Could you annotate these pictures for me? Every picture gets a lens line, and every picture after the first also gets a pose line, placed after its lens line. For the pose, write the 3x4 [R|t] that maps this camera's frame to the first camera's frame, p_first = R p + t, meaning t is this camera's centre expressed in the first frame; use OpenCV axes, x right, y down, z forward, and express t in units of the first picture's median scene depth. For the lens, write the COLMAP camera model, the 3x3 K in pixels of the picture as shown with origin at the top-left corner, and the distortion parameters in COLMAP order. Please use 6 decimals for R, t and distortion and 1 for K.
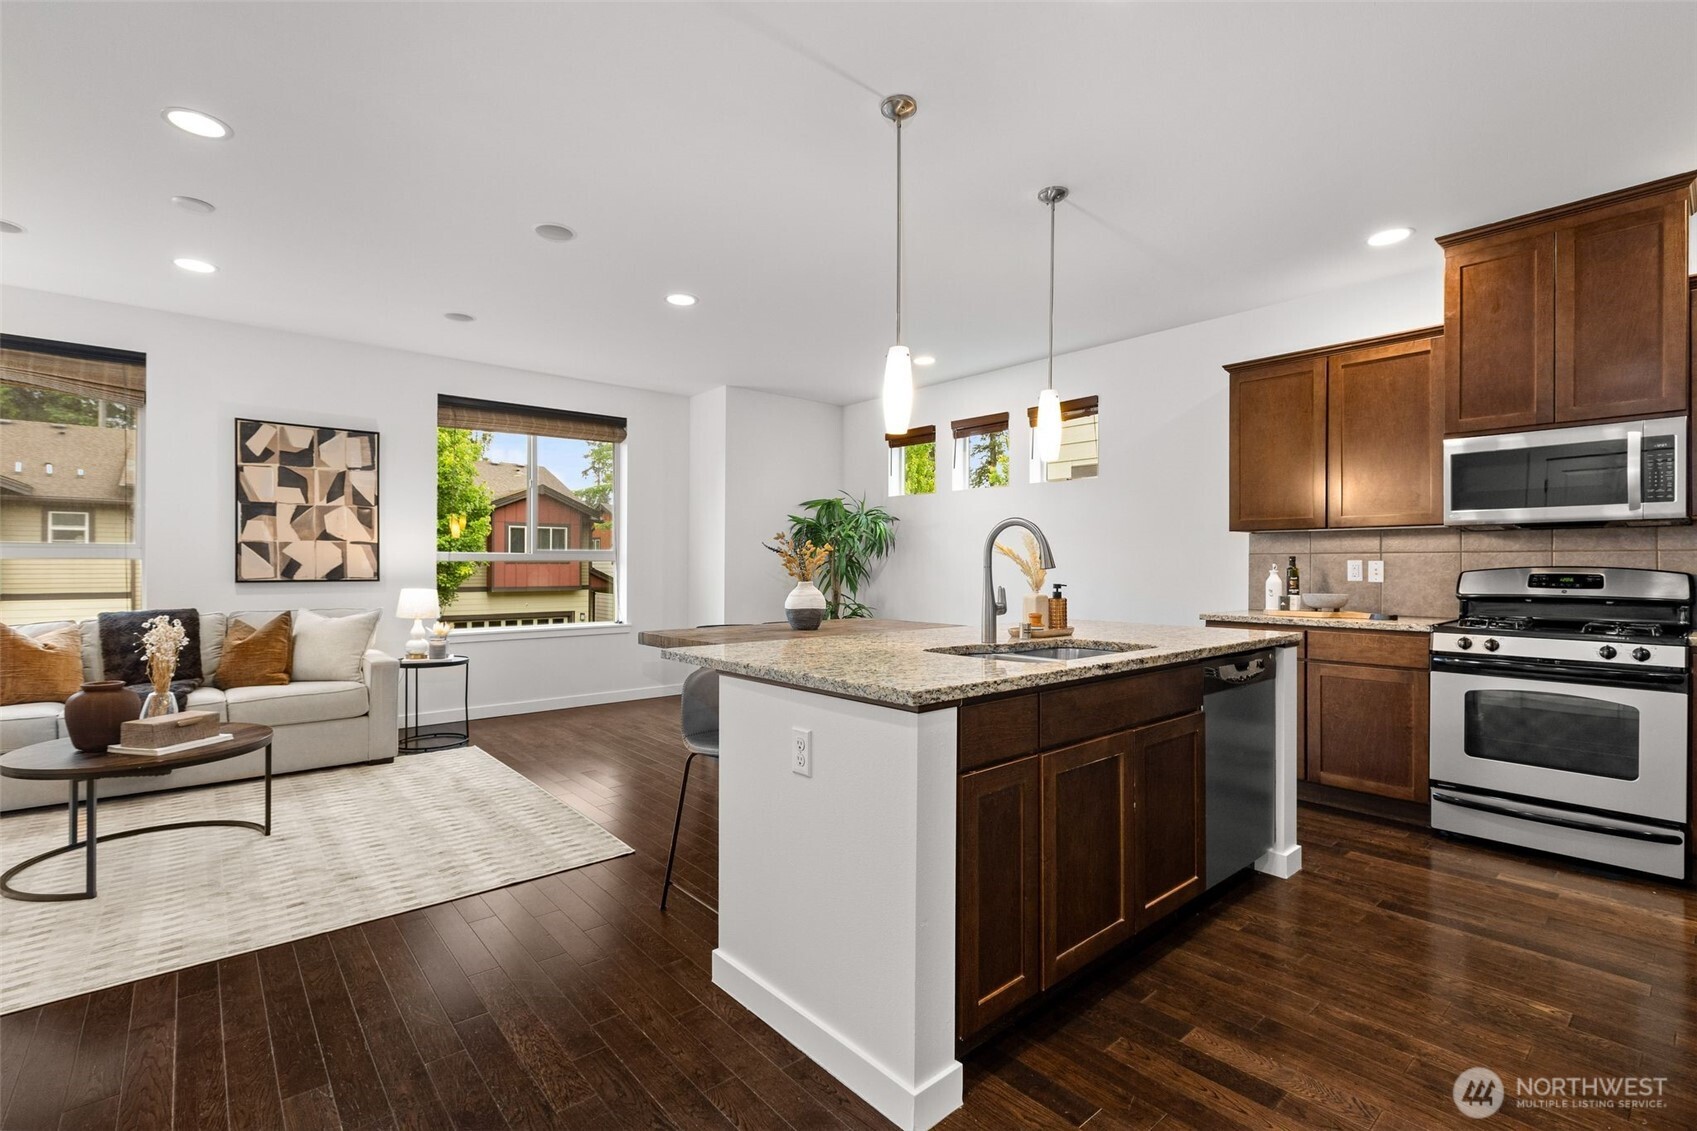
lens RADIAL K [[765.5, 0, 841.5], [0, 765.5, 560.7], [0, 0, 1]] dist [-0.003013, 0.002342]
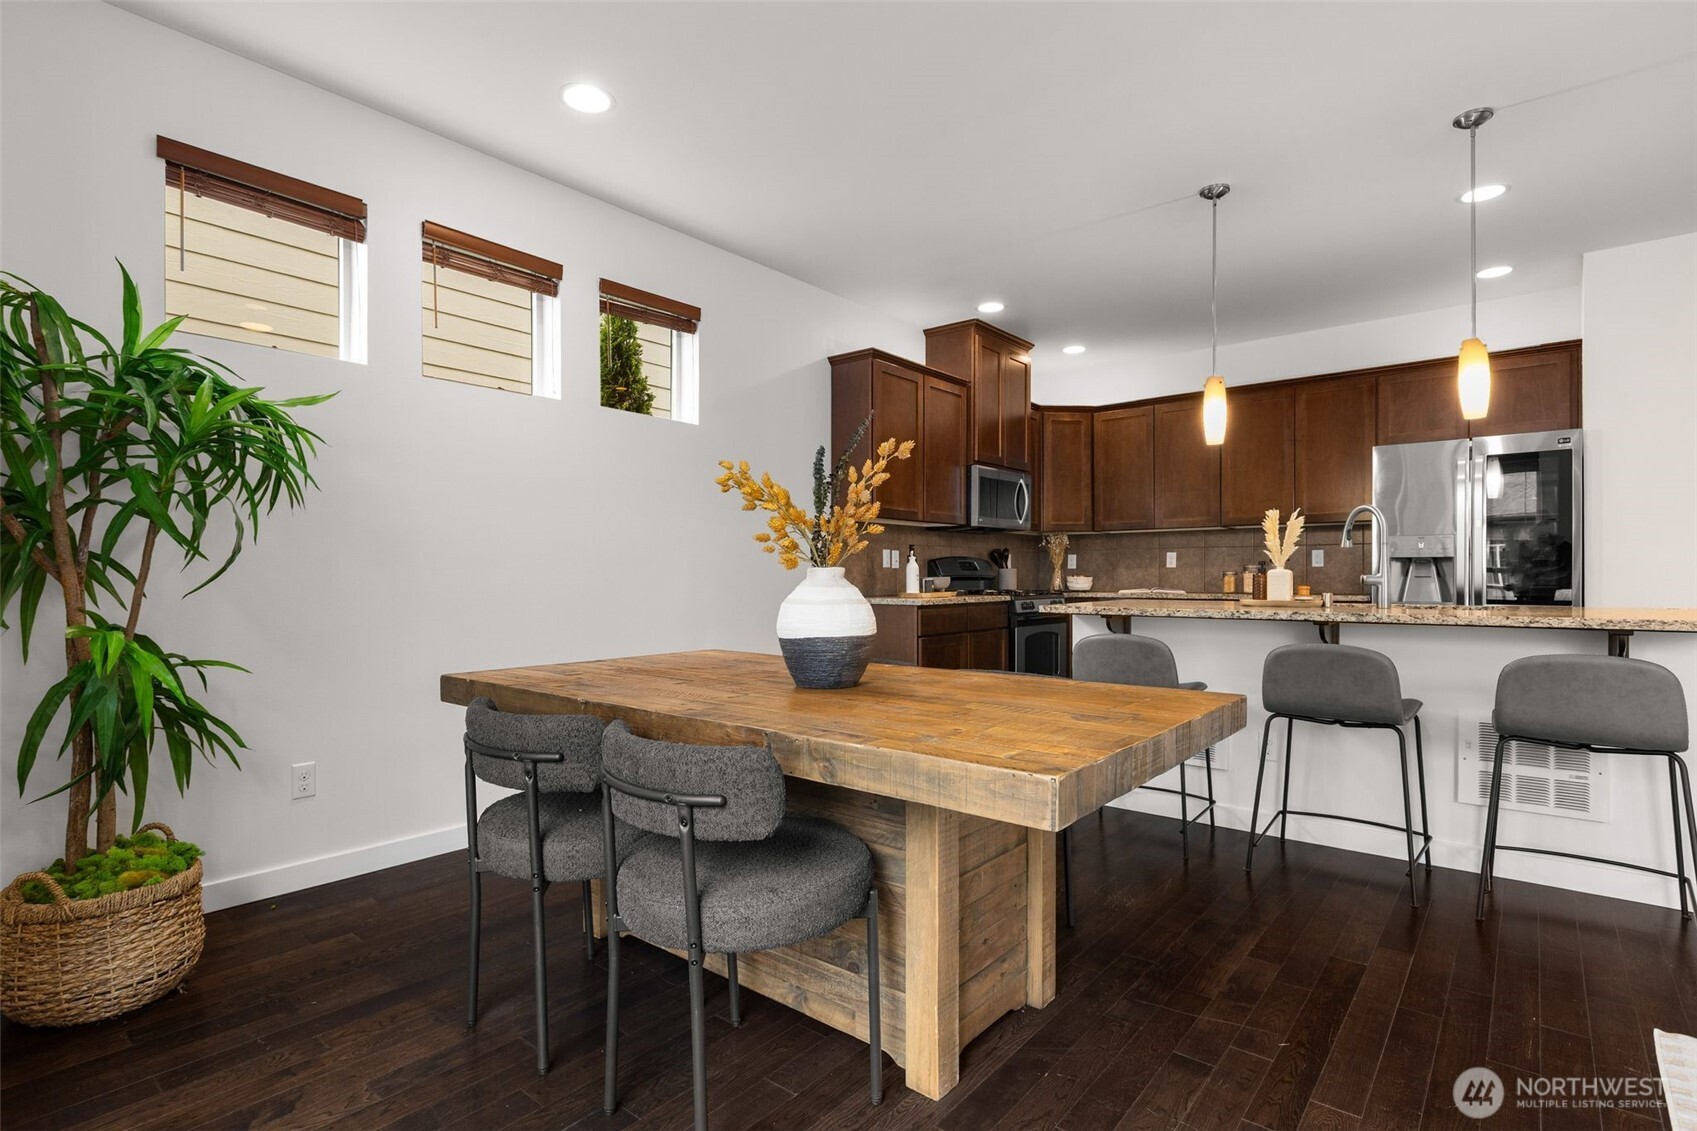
lens RADIAL K [[815.9, 0, 854.2], [0, 815.9, 582.7], [0, 0, 1]] dist [-0.012308, -0.000853]
pose [[-0.163092, -0.011731, 0.986541, -0.688784], [-0.005646, 0.999924, 0.010957, 0.045513], [-0.986595, -0.003783, -0.163146, 1.540600]]
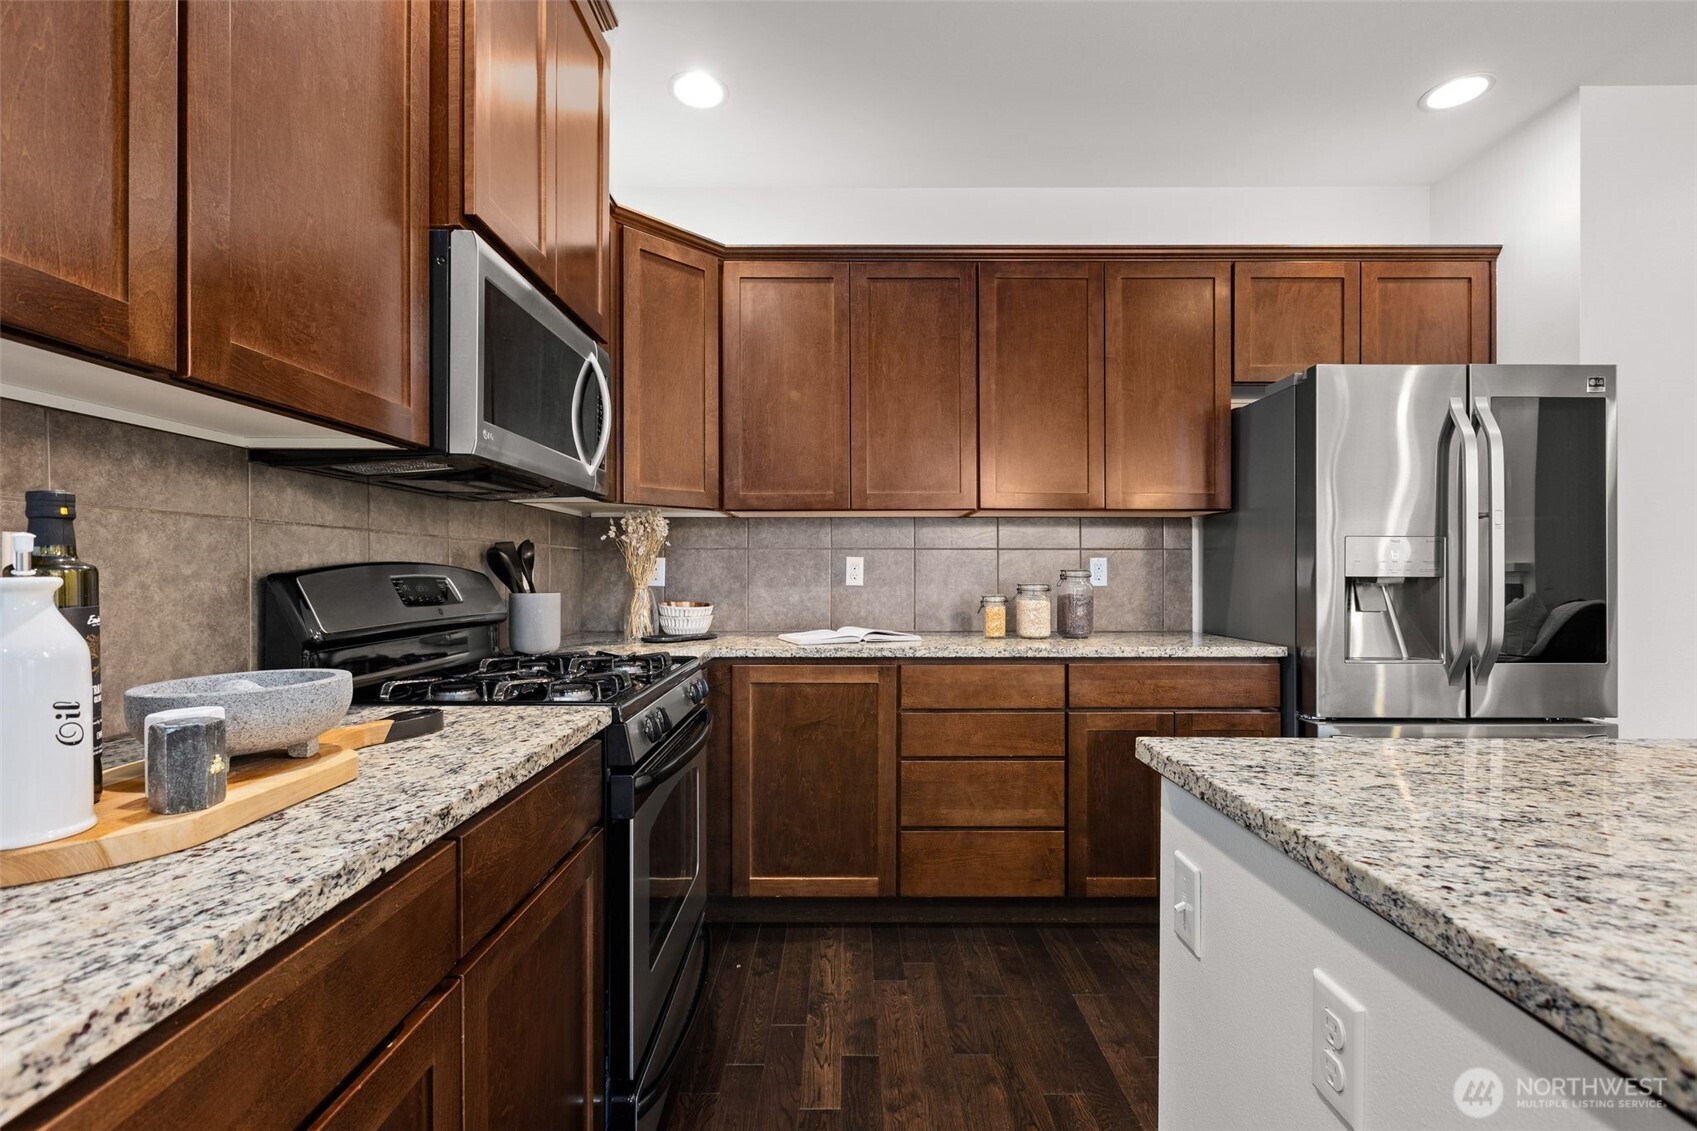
lens RADIAL K [[732.6, 0, 845.8], [0, 732.6, 576.0], [0, 0, 1]] dist [-0.001640, -0.000203]
pose [[-0.755678, -0.007920, 0.654896, 0.428249], [-0.006884, 0.999968, 0.004150, 0.012527], [-0.654908, -0.001372, -0.755708, 1.212923]]
